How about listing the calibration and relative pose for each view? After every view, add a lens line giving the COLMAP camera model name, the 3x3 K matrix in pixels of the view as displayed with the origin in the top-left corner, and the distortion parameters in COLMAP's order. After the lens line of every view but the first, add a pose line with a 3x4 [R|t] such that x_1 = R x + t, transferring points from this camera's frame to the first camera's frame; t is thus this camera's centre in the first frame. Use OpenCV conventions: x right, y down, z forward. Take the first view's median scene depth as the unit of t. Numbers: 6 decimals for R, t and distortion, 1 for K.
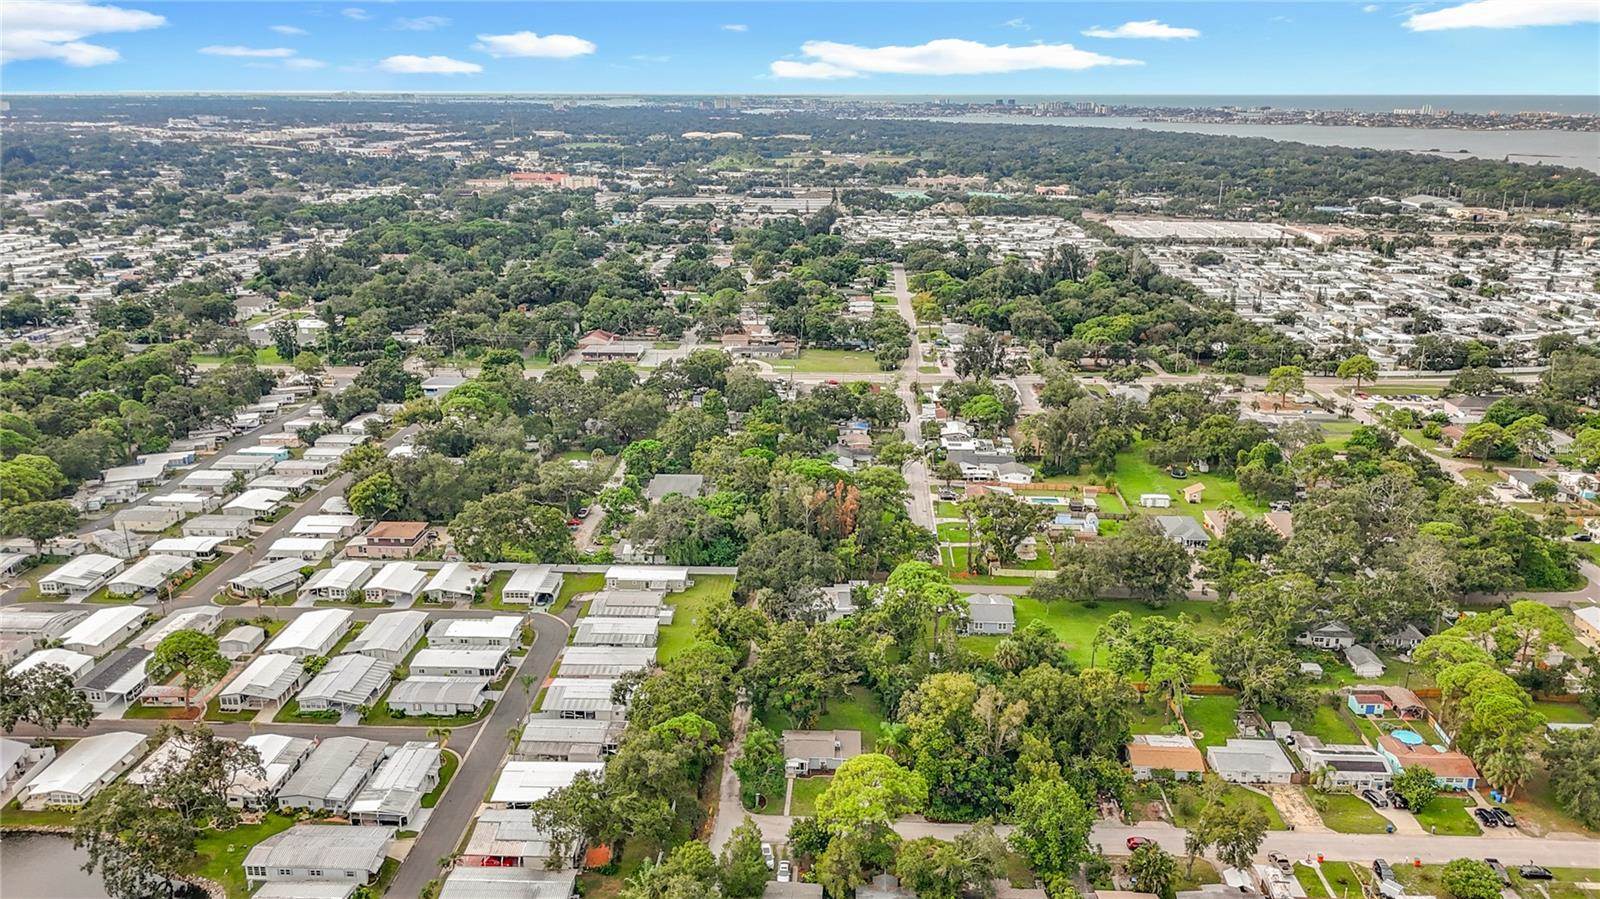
lens RADIAL K [[1228.9, 0, 809.7], [0, 1228.9, 446.9], [0, 0, 1]] dist [0.082511, 0.001057]
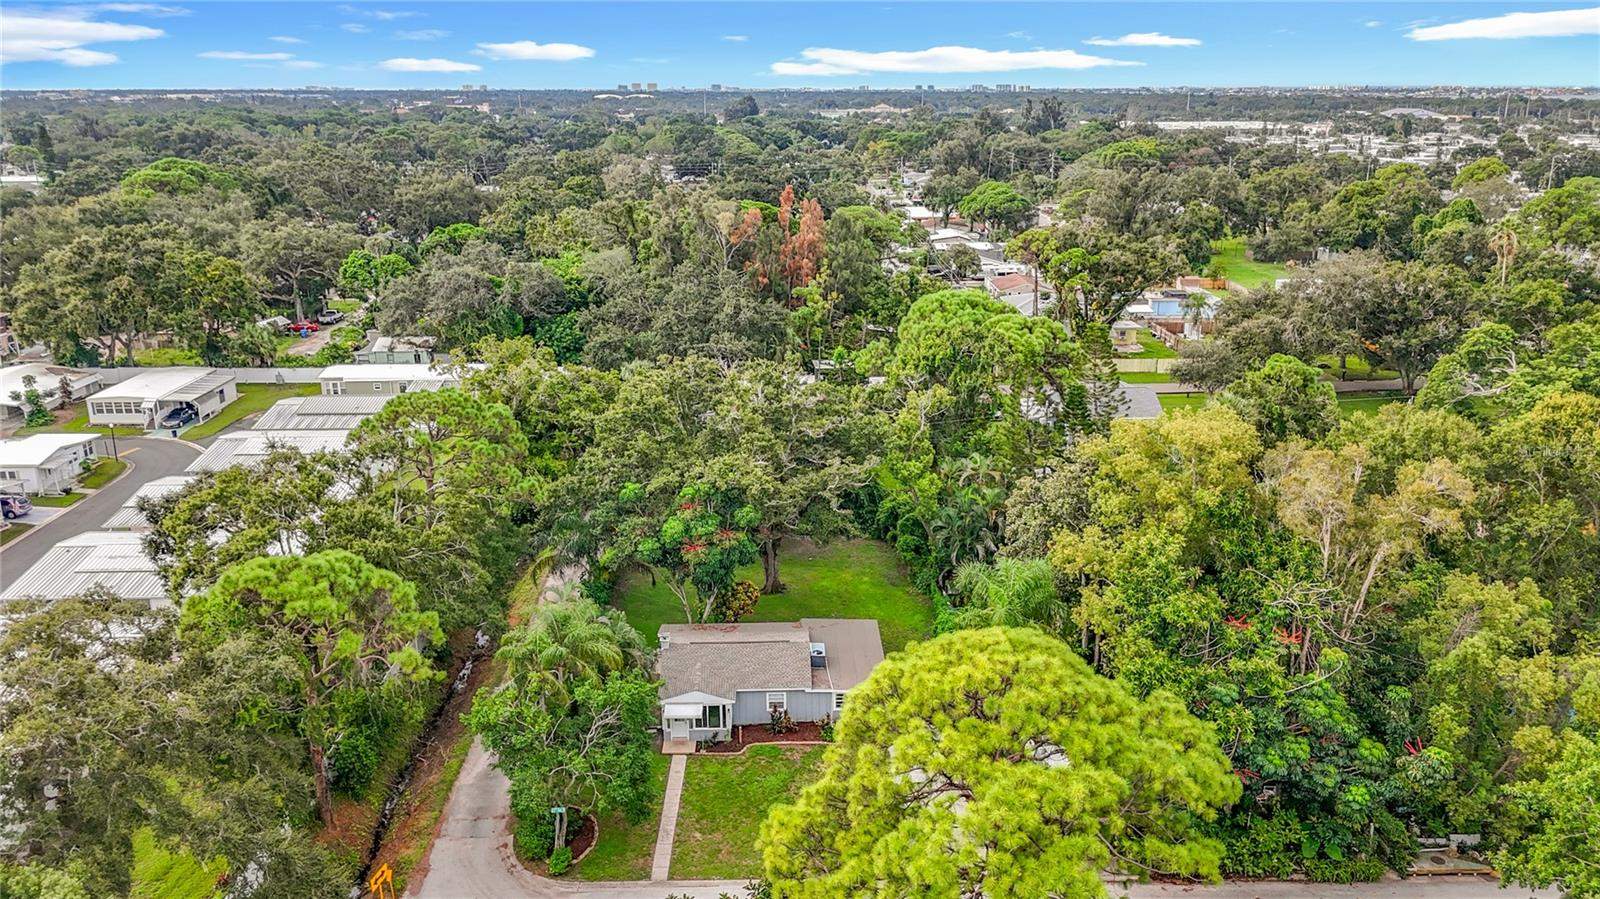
lens RADIAL K [[1223.7, 0, 800.0], [0, 1223.7, 449.5], [0, 0, 1]] dist [0.012361, 0.000736]
pose [[0.998323, -0.027729, 0.050814, 0.001987], [0.027533, 0.999610, 0.004567, 0.182271], [-0.050921, -0.003160, 0.998698, 0.659351]]
